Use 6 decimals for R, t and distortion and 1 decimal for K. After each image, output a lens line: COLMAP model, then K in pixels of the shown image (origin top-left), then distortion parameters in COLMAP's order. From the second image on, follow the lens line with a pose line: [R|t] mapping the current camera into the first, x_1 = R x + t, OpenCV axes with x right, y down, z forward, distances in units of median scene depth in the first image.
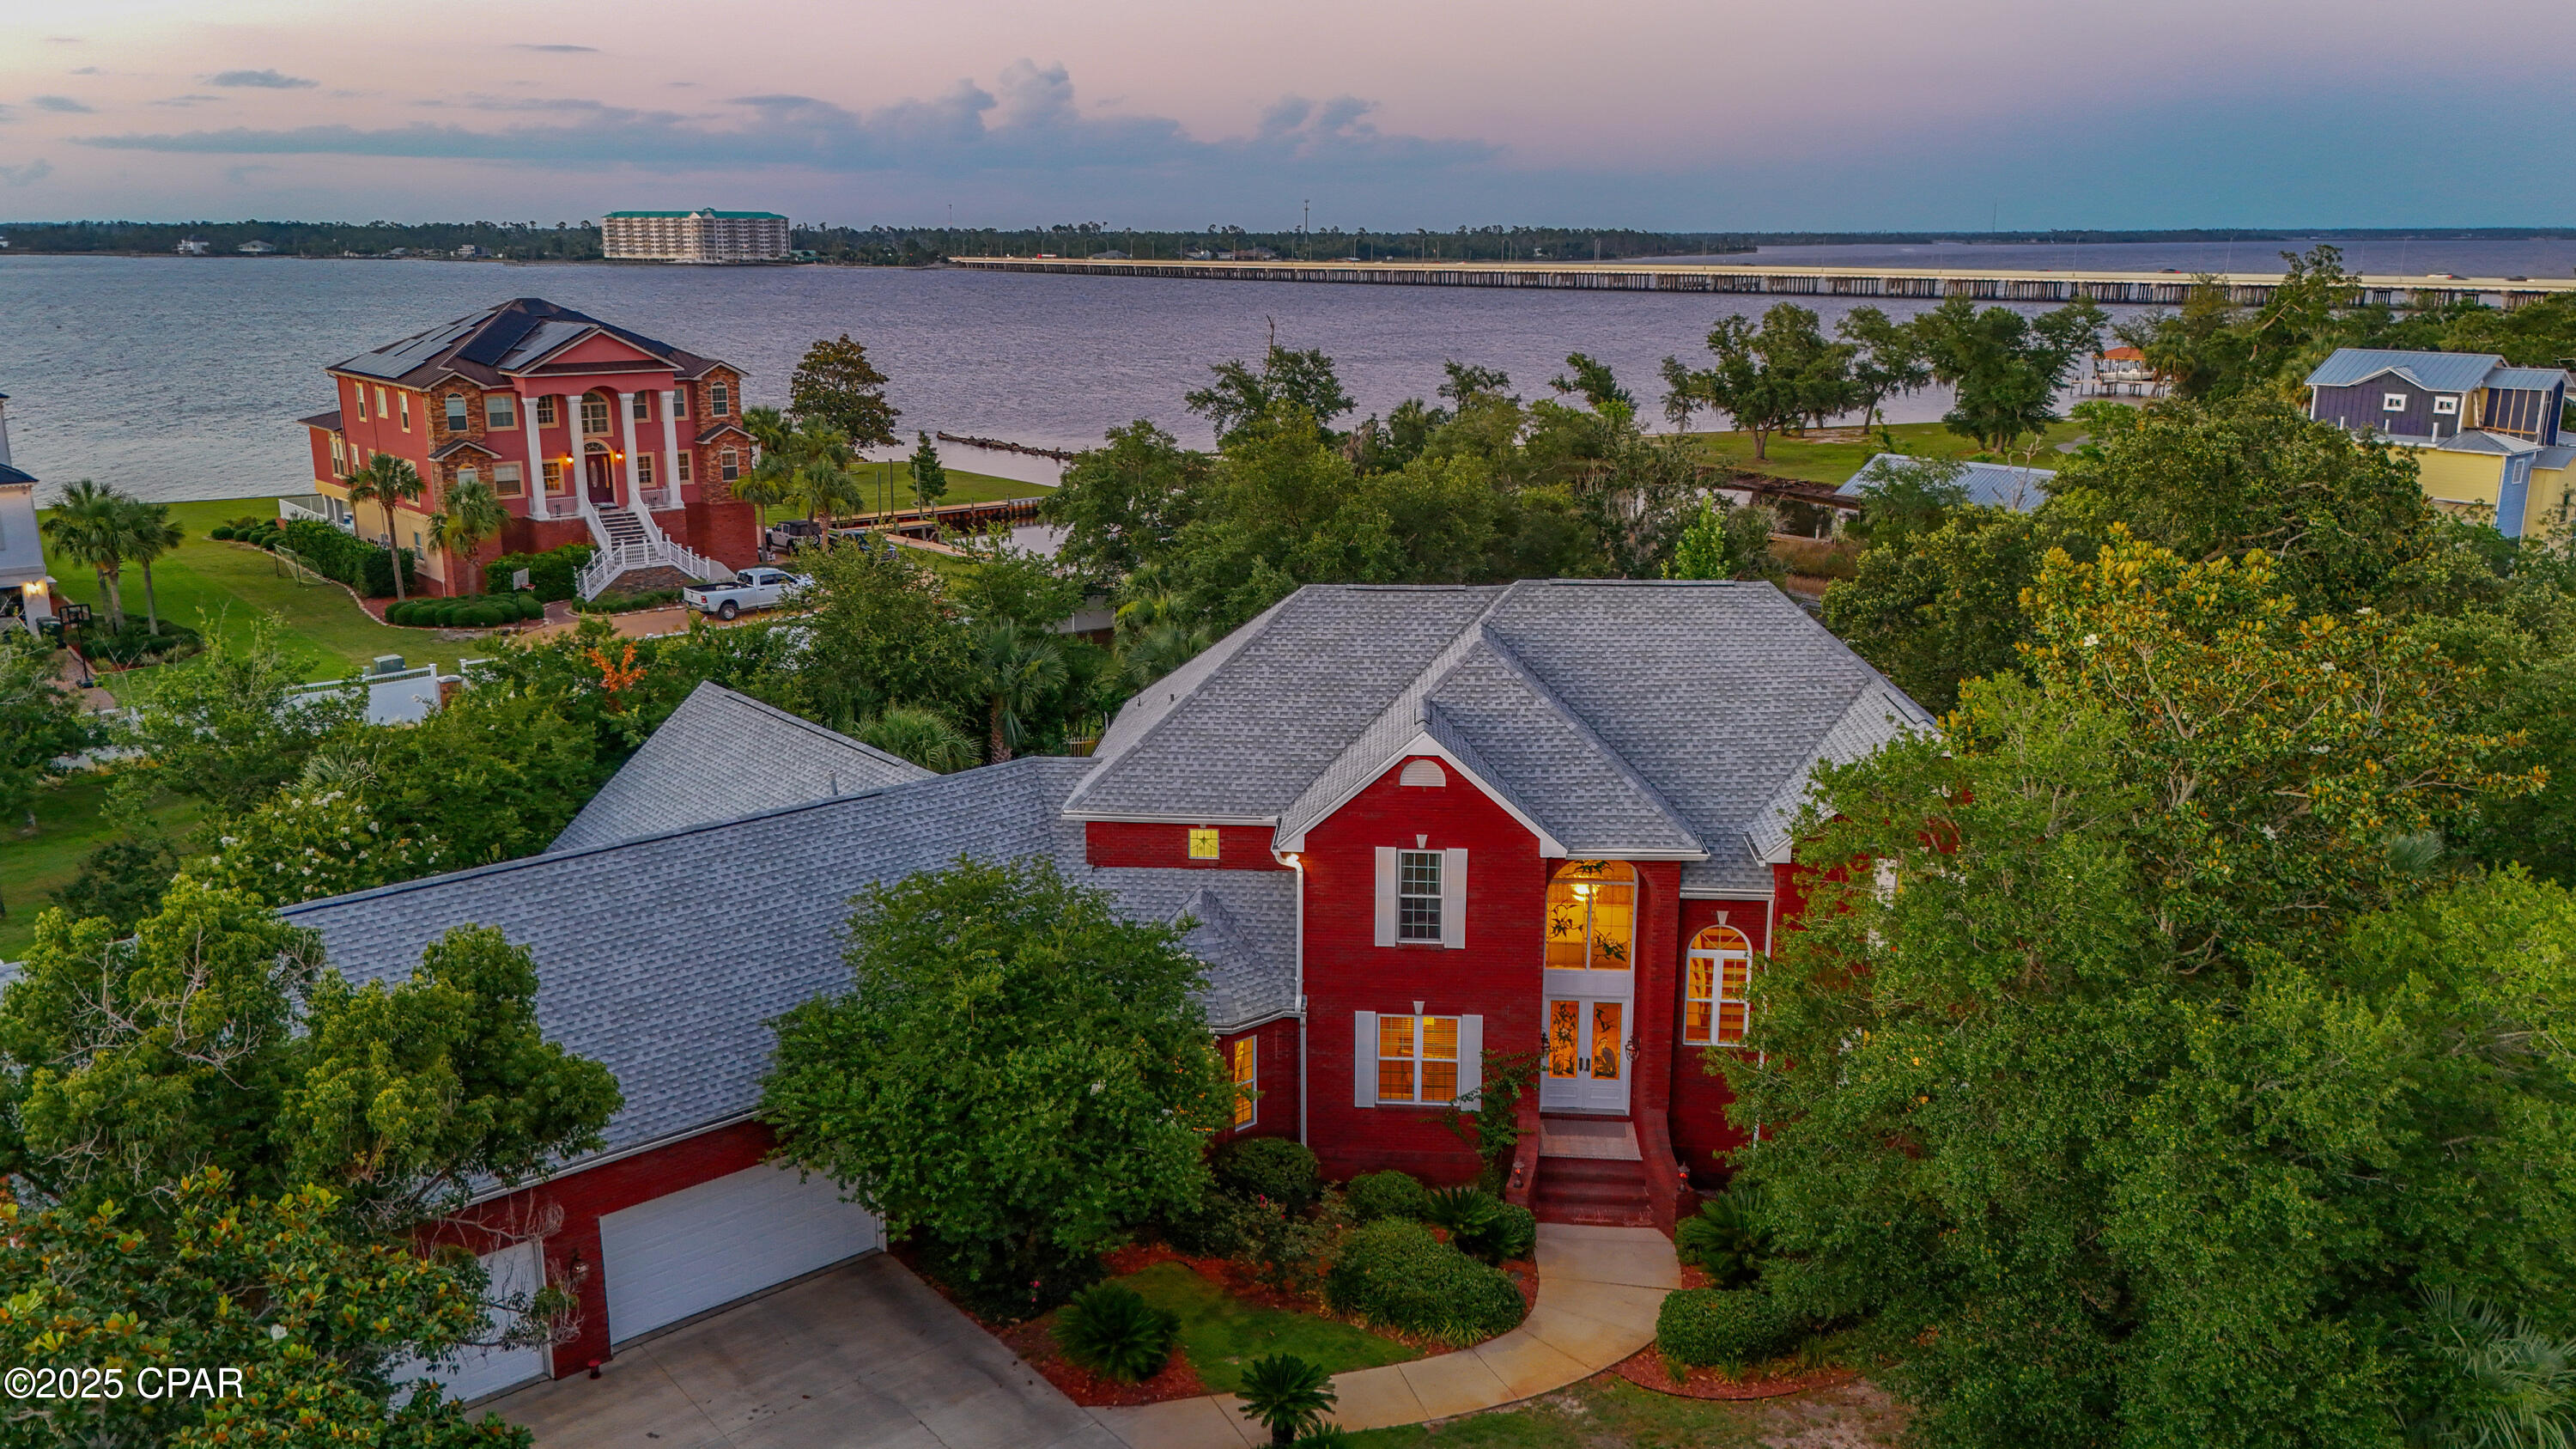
lens RADIAL K [[1815.7, 0, 1288.0], [0, 1815.7, 724.5], [0, 0, 1]] dist [0.029128, -0.000184]
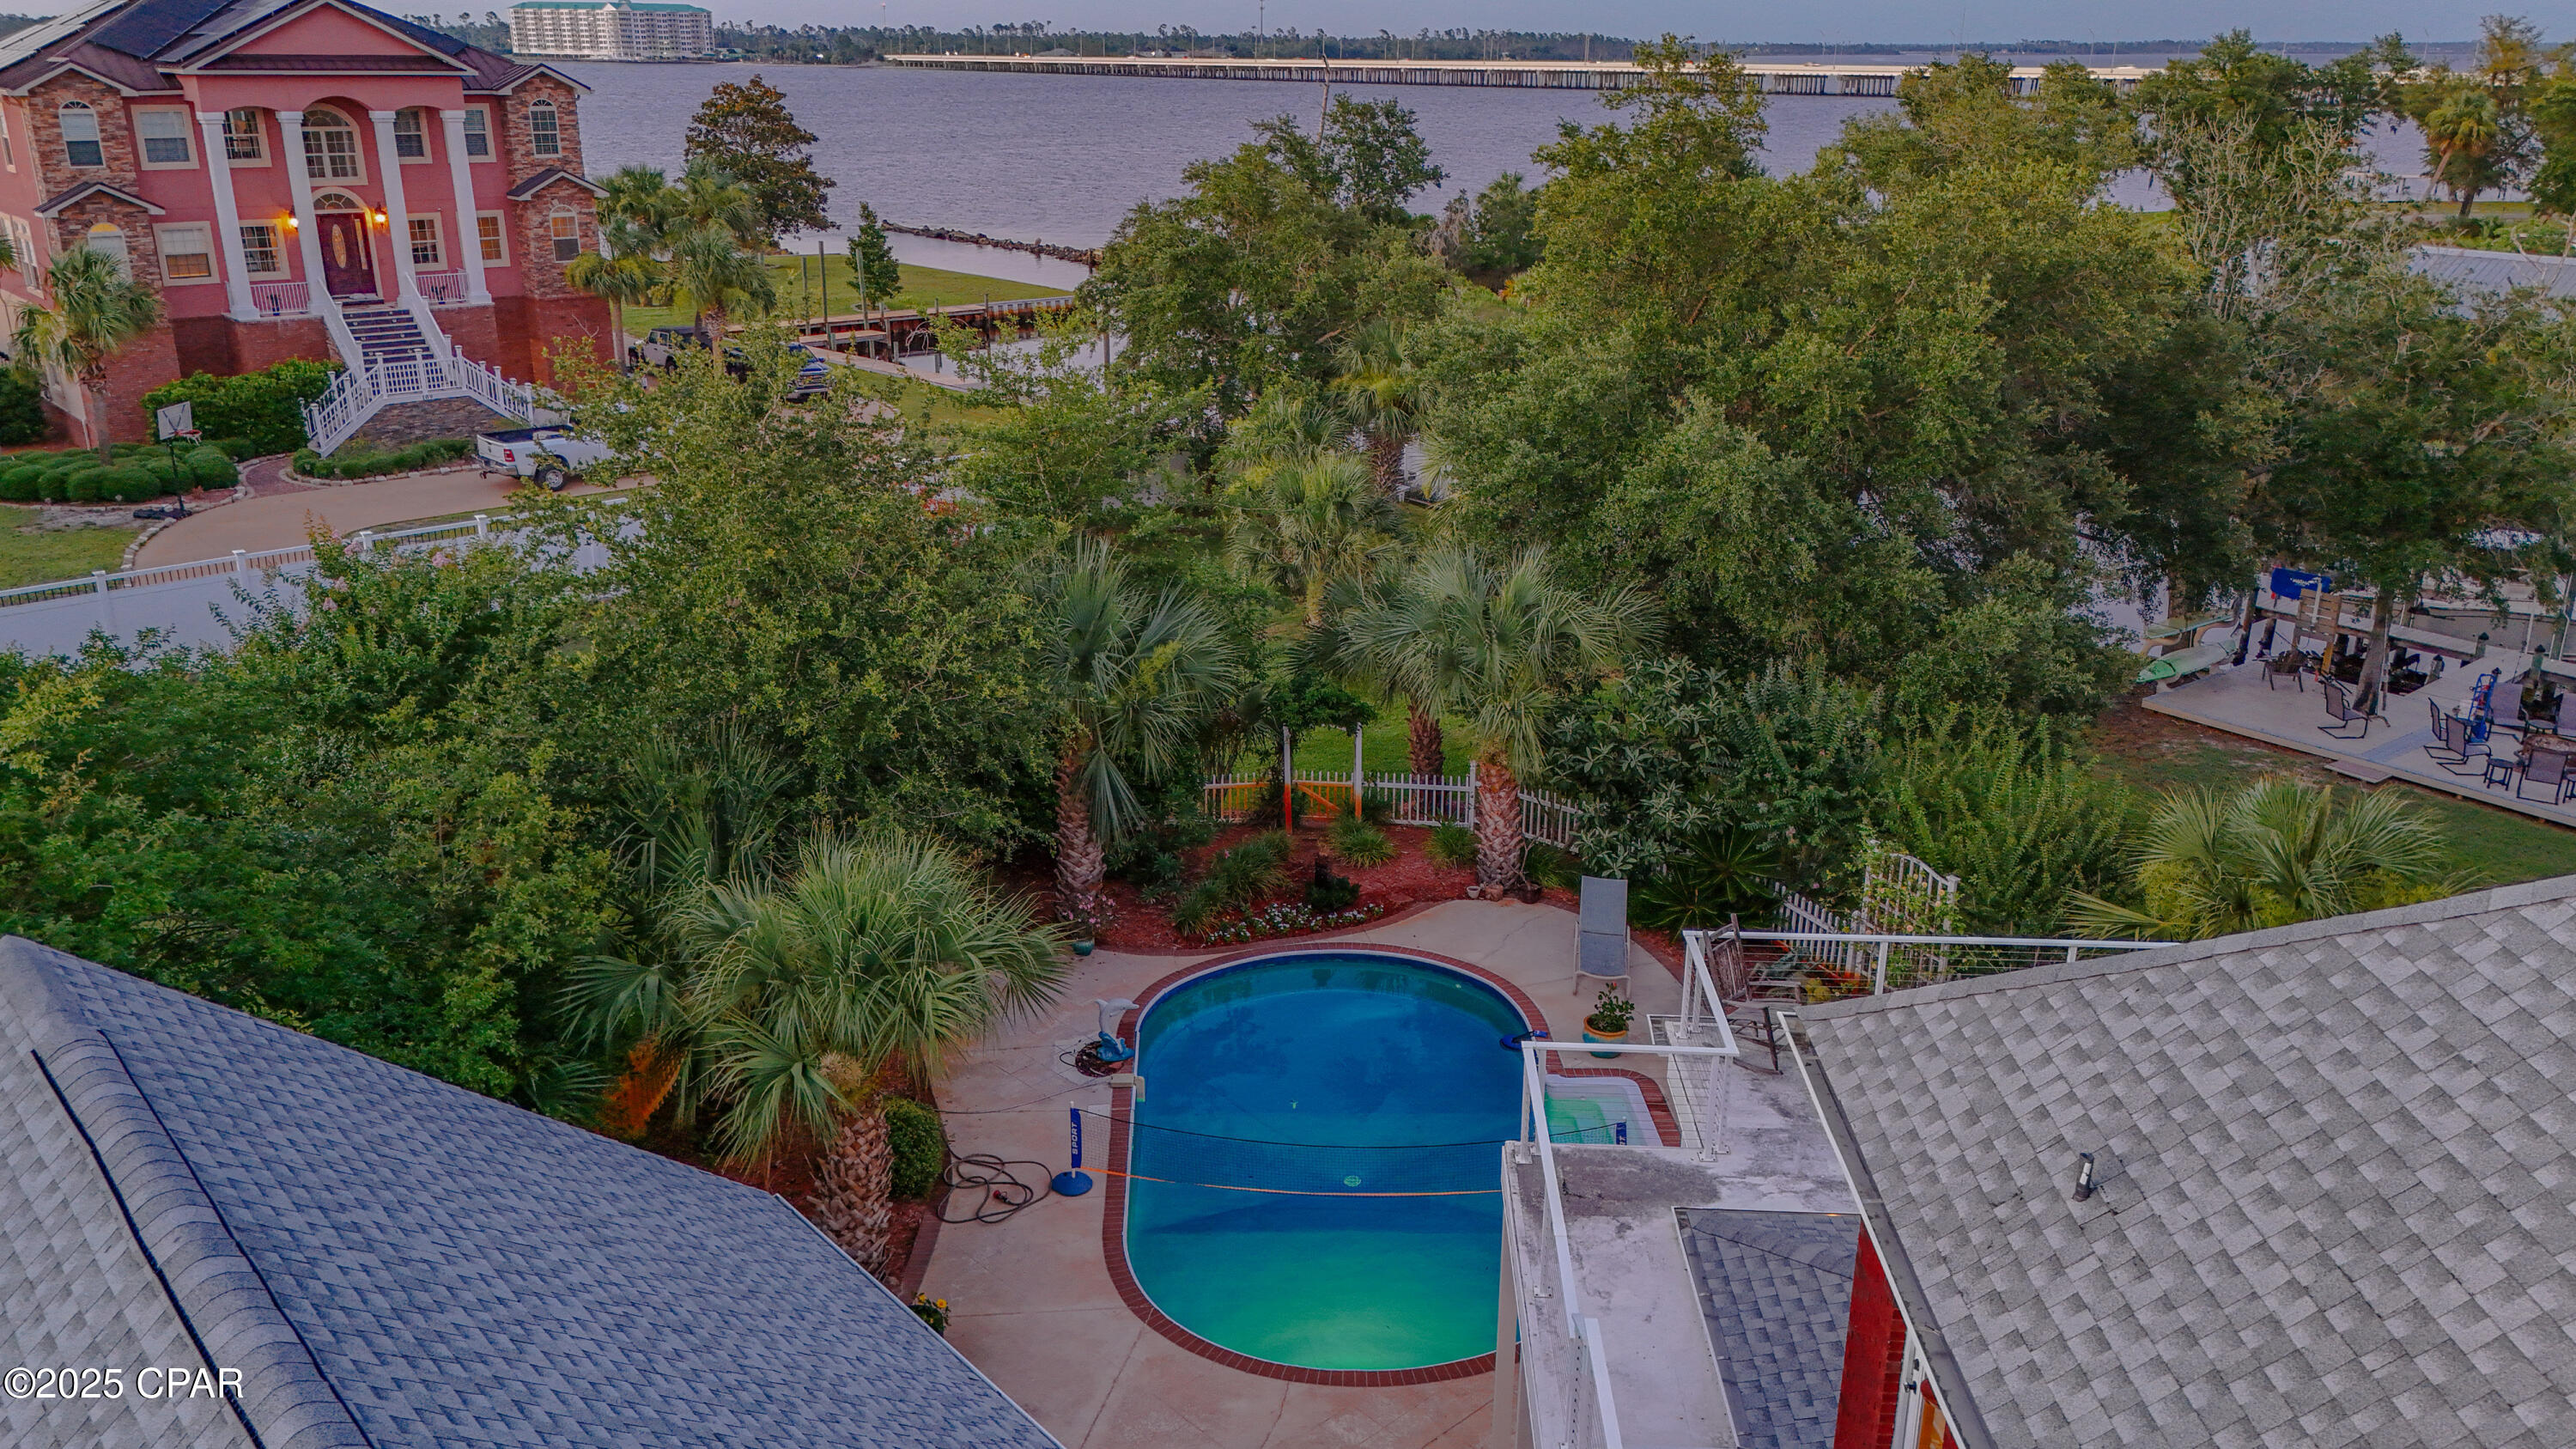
lens RADIAL K [[1889.5, 0, 1288.0], [0, 1889.5, 724.5], [0, 0, 1]] dist [-0.000446, 0.042087]
pose [[0.999789, -0.001918, 0.020468, -0.070266], [0.000101, 0.996087, 0.088381, -0.032003], [-0.020558, -0.088360, 0.995876, 0.331331]]
